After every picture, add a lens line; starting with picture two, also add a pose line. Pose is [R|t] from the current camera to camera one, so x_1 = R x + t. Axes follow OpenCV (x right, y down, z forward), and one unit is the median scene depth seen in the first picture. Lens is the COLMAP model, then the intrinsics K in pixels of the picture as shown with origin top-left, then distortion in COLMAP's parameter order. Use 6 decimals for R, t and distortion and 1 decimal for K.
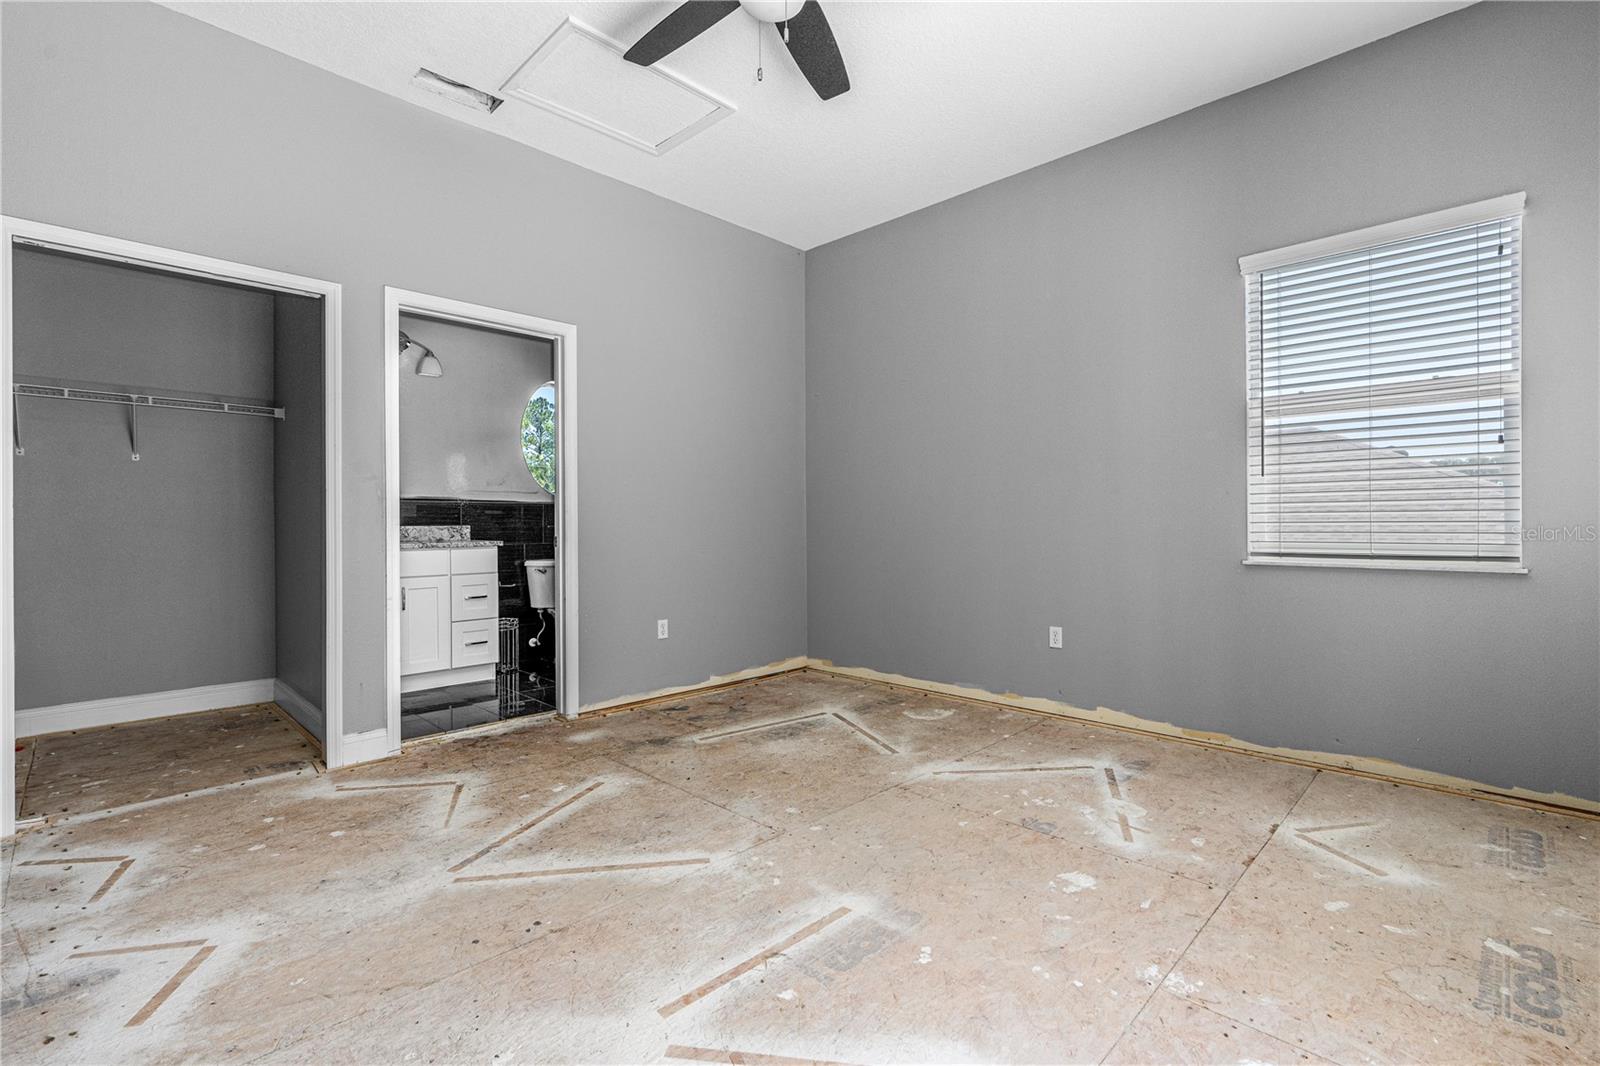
lens RADIAL K [[722.4, 0, 797.2], [0, 722.4, 525.3], [0, 0, 1]] dist [-0.004352, 0.000208]
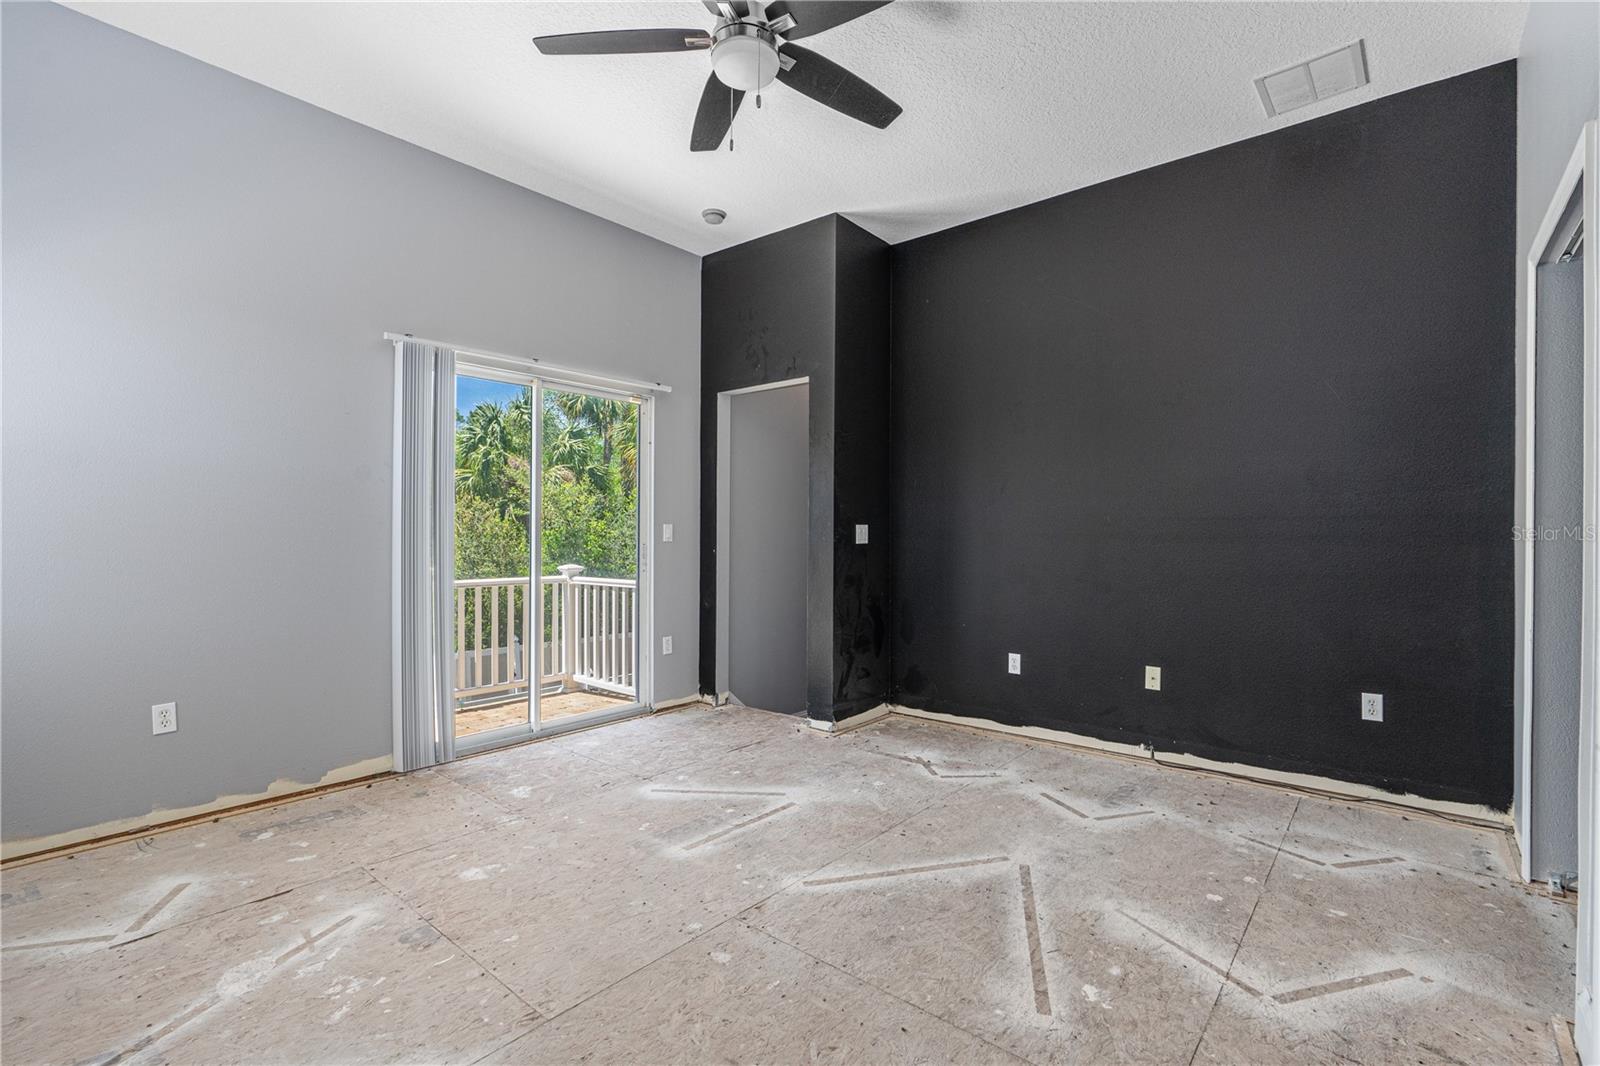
lens RADIAL K [[722.4, 0, 802.0], [0, 722.4, 537.6], [0, 0, 1]] dist [-0.004352, 0.000208]
pose [[-0.996779, 0.000628, -0.080190, -0.034803], [-0.000075, 0.999962, 0.008760, -0.049814], [0.080192, 0.008738, -0.996741, 2.043222]]
